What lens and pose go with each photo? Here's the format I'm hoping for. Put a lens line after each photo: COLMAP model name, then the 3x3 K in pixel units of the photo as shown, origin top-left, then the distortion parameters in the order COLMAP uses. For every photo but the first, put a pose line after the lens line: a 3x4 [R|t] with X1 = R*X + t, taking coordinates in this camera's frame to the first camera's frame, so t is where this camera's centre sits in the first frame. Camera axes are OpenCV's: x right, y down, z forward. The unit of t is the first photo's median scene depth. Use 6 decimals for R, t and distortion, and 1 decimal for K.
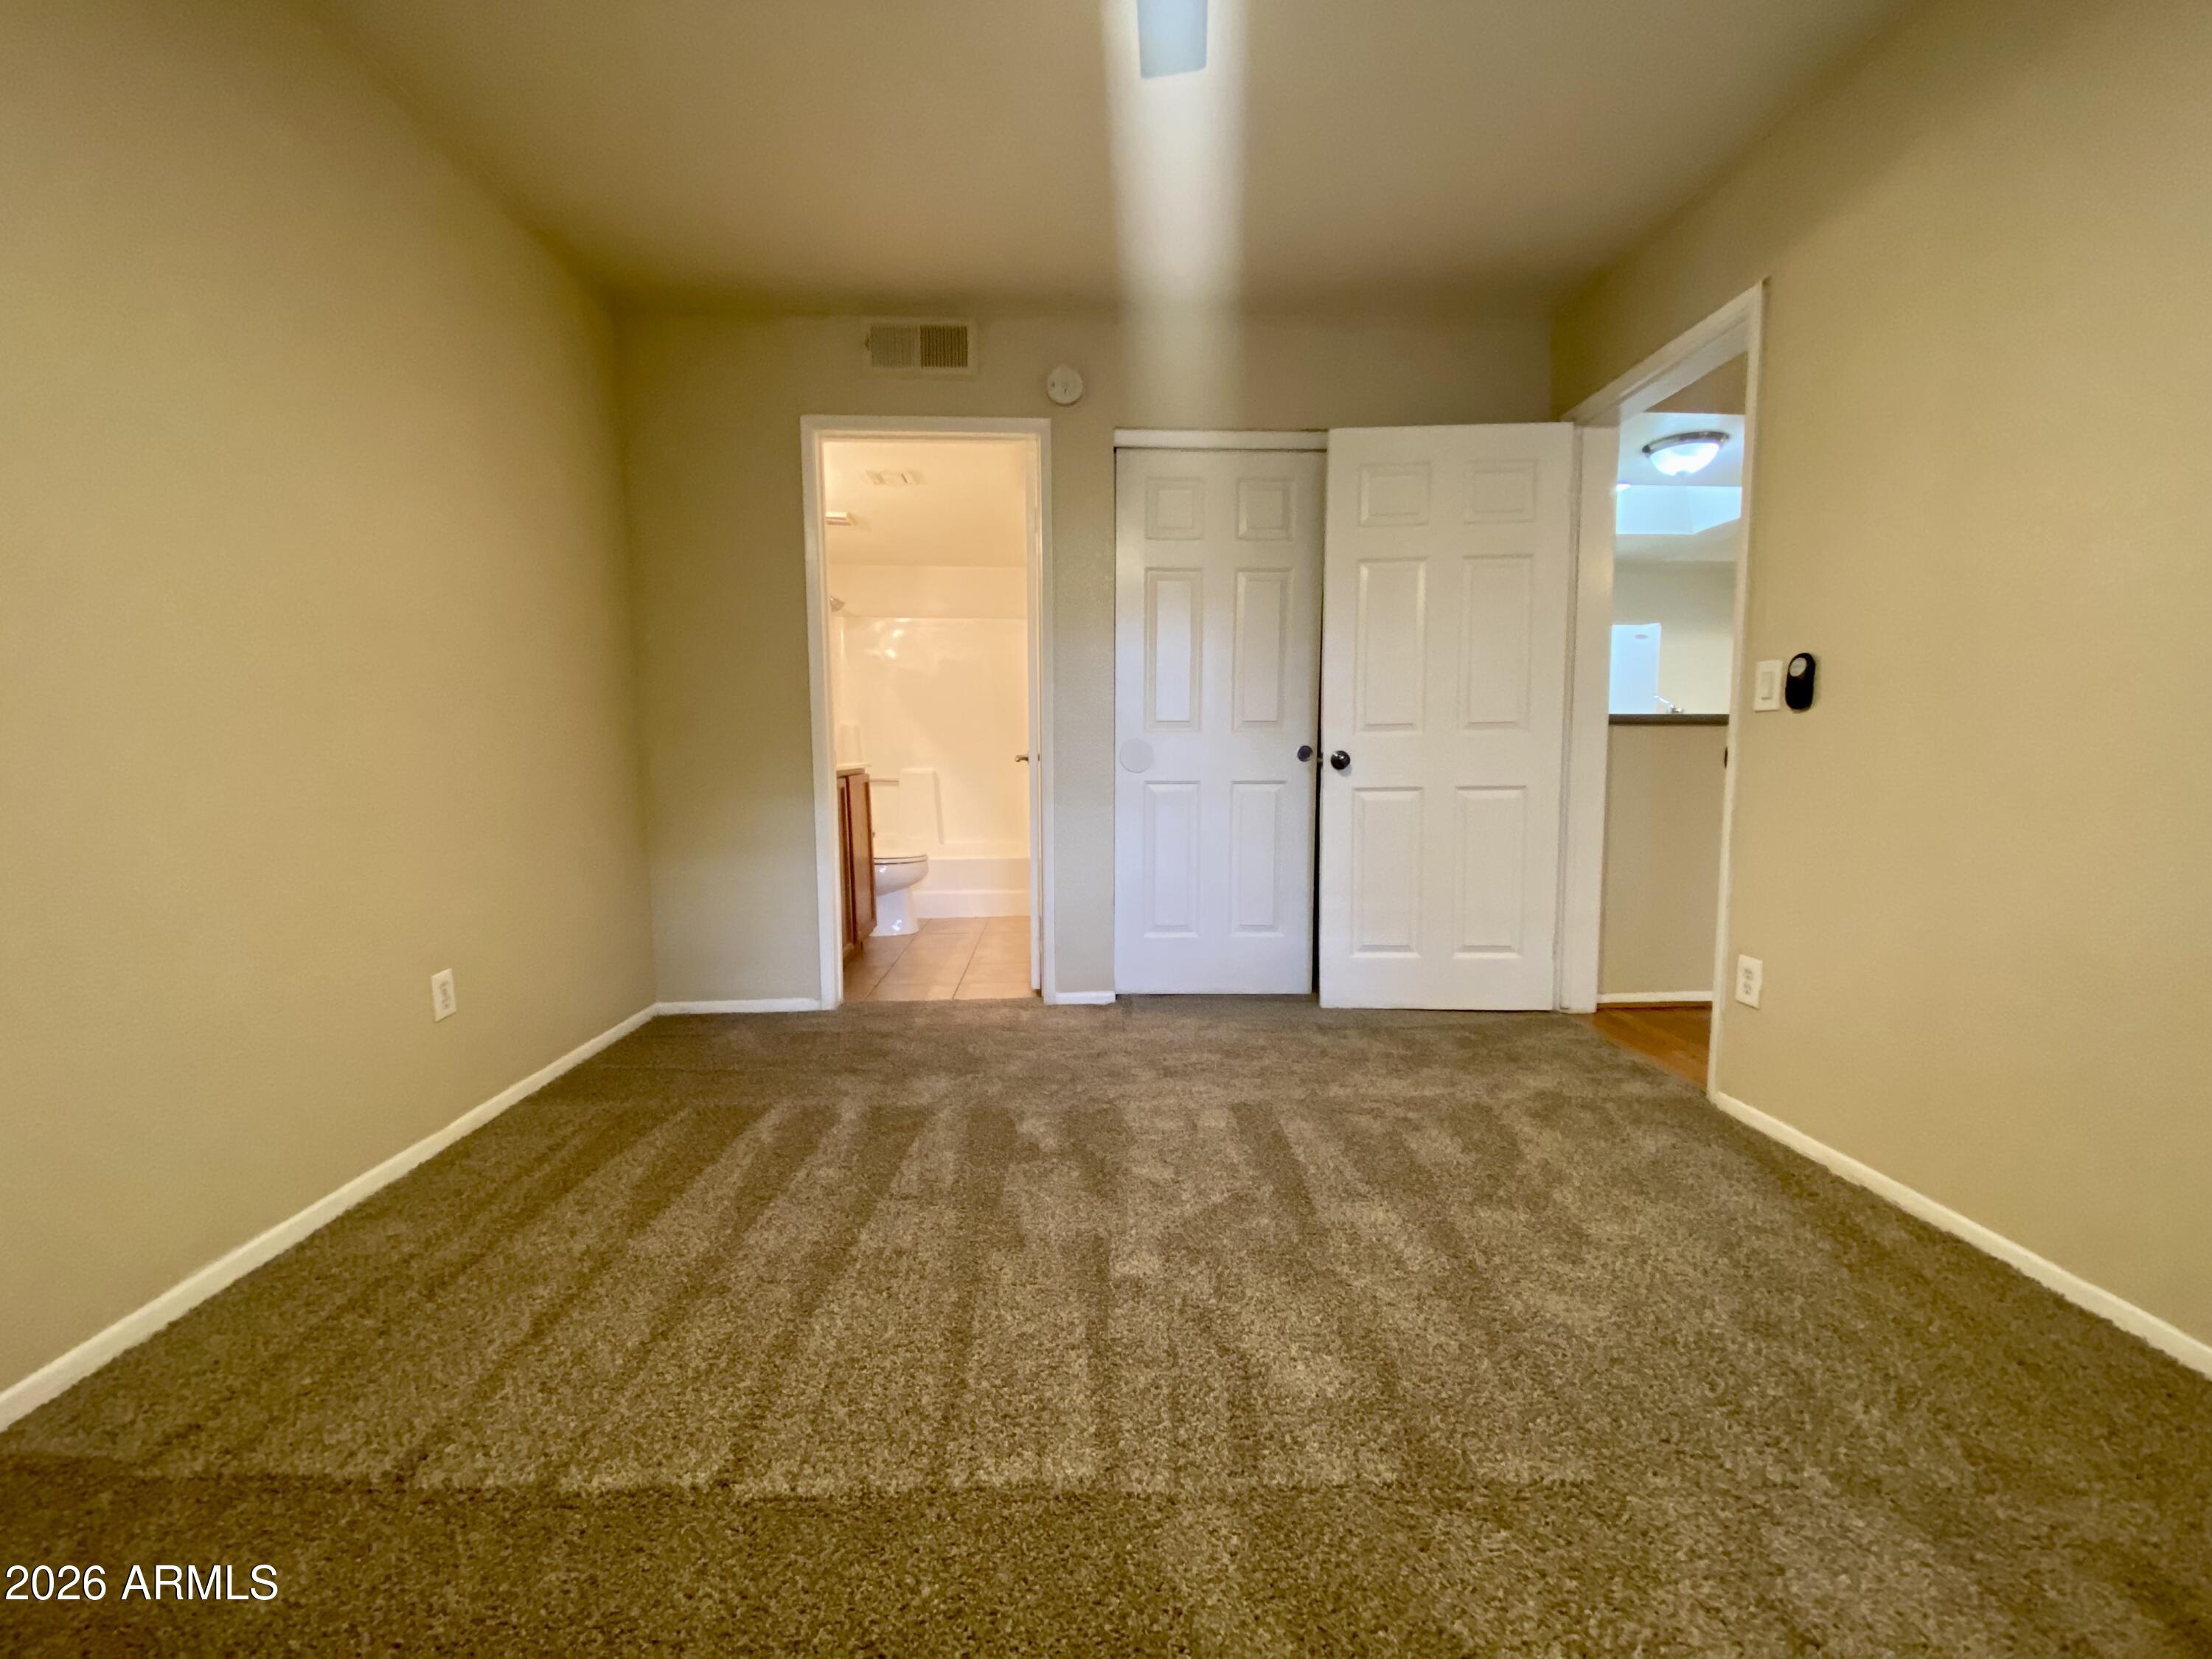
lens RADIAL K [[887.1, 0, 1109.9], [0, 887.1, 832.6], [0, 0, 1]] dist [-0.019956, -0.005061]
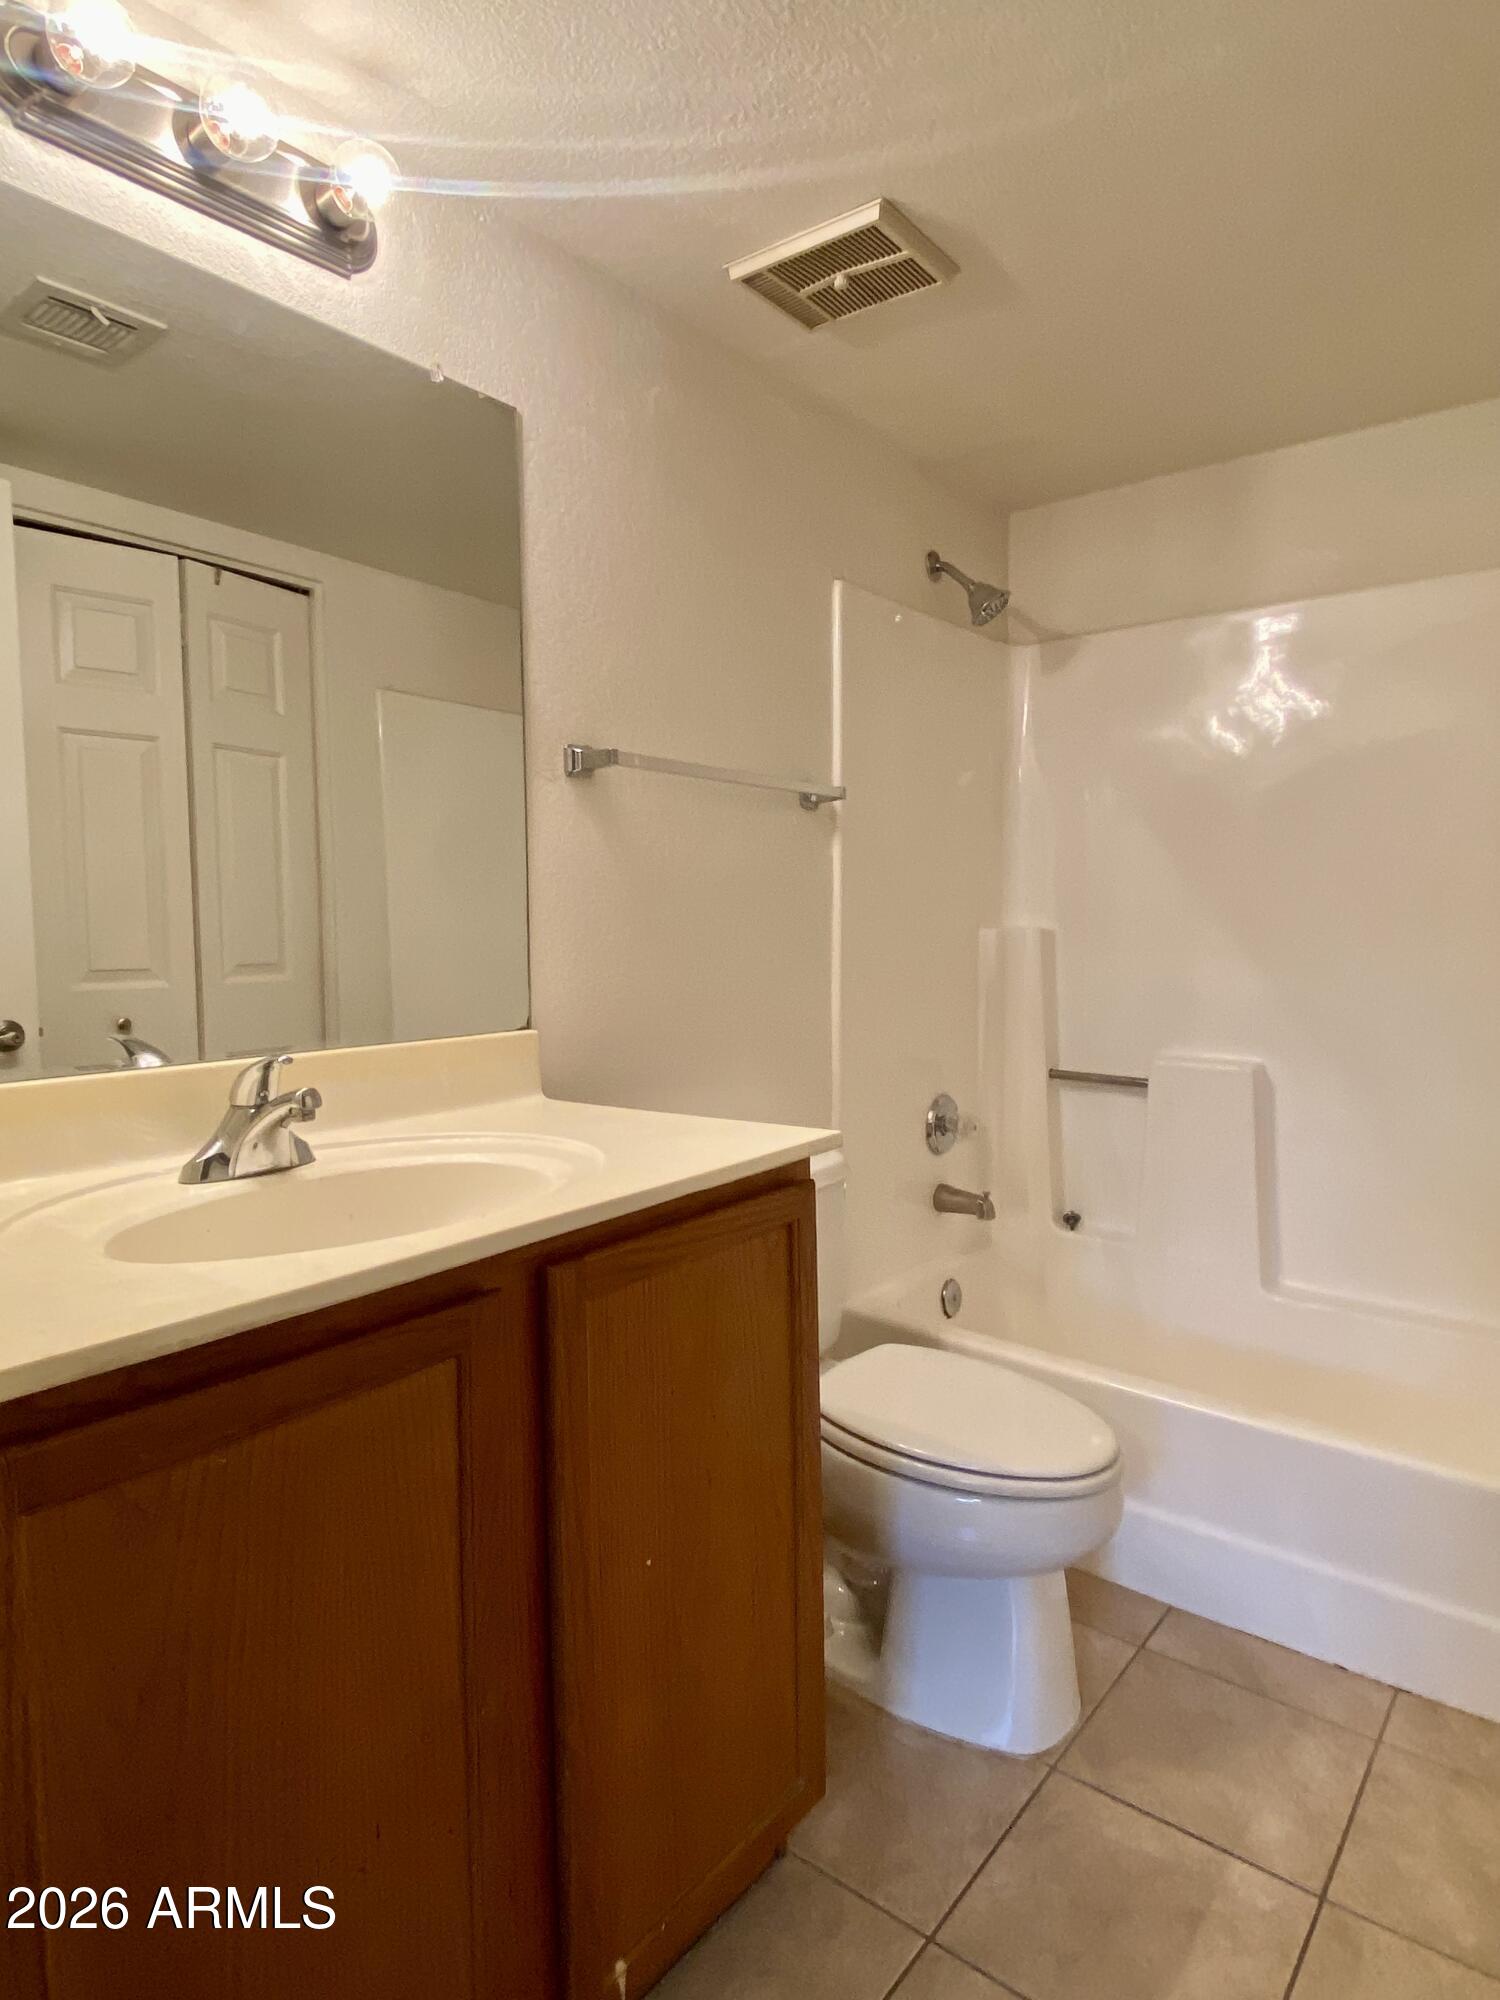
lens RADIAL K [[1136.4, 0, 752.6], [0, 1136.4, 996.1], [0, 0, 1]] dist [-0.022600, -0.002919]
pose [[0.759322, 0.035974, -0.649720, -0.279977], [-0.047742, 0.998860, -0.000489, -0.346351], [0.648961, 0.031390, 0.760174, 2.270913]]
